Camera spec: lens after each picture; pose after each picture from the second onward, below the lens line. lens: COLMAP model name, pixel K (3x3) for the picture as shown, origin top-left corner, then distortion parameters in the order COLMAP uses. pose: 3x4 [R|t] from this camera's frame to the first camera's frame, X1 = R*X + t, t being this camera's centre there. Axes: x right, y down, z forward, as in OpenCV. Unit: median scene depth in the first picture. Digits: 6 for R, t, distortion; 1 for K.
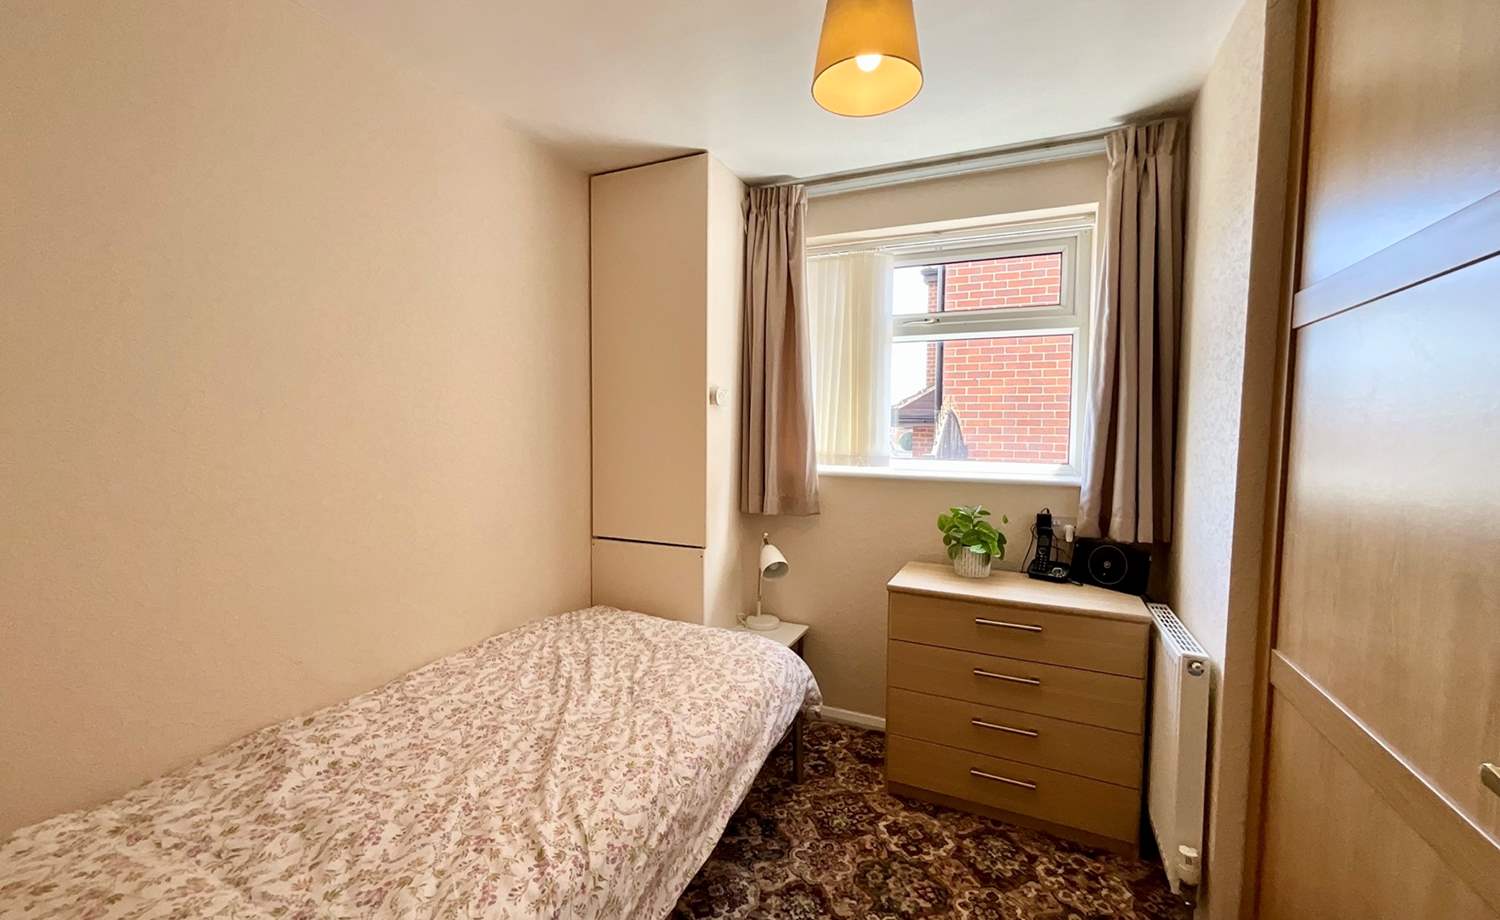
lens RADIAL K [[611.7, 0, 745.5], [0, 611.7, 458.1], [0, 0, 1]] dist [-0.000106, 0.000640]
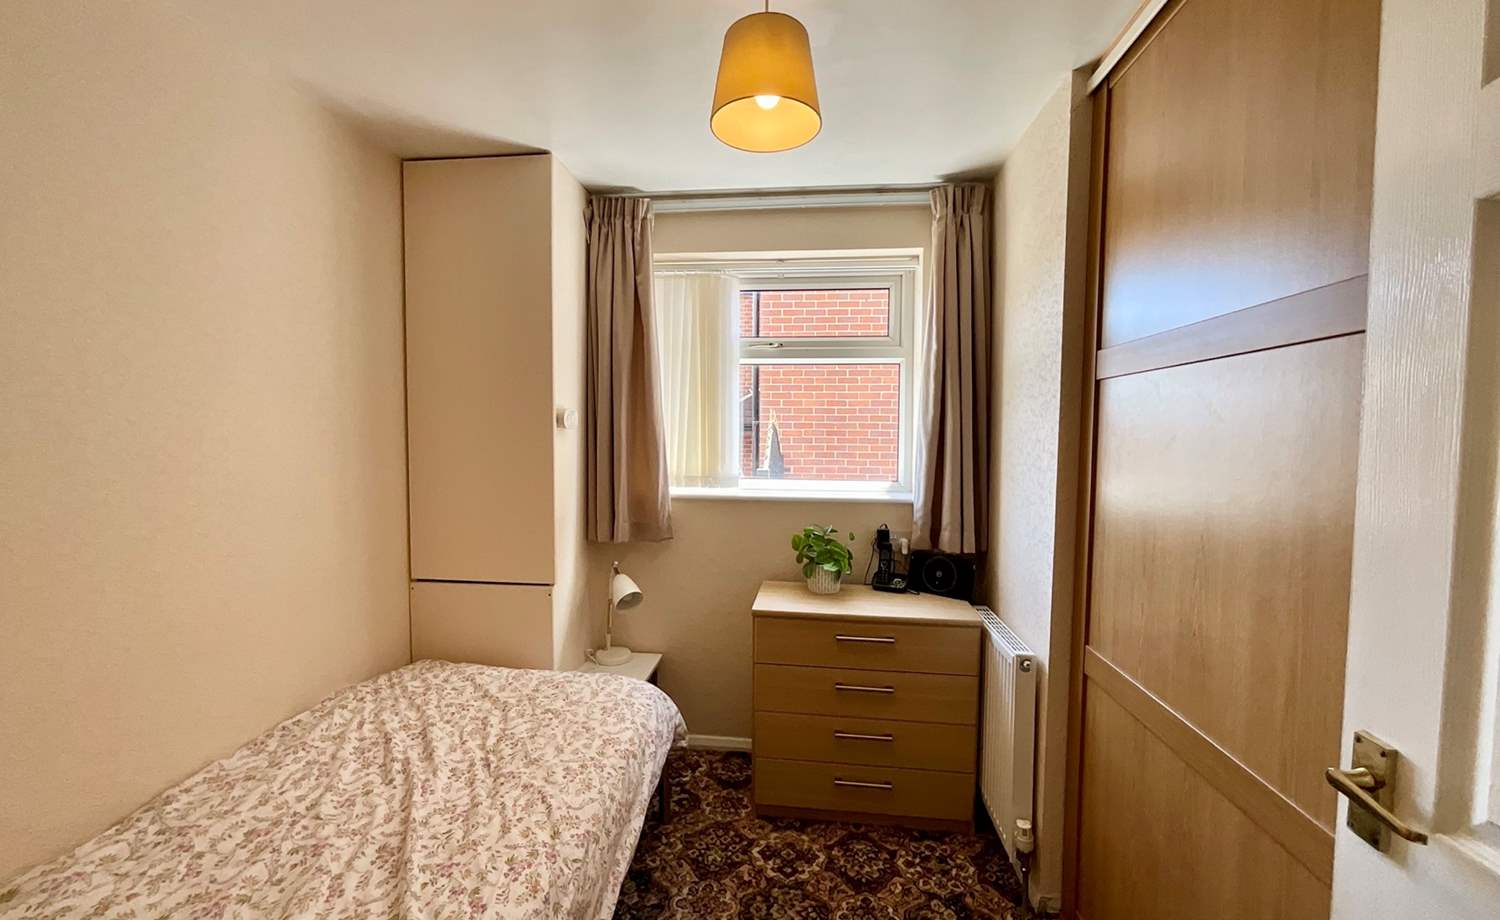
lens RADIAL K [[611.7, 0, 749.5], [0, 611.7, 460.6], [0, 0, 1]] dist [-0.000106, 0.000640]
pose [[0.948565, -0.017881, 0.316076, -0.091227], [0.018352, 0.999830, 0.001486, -0.042687], [-0.316049, 0.004391, 0.948733, 0.047491]]
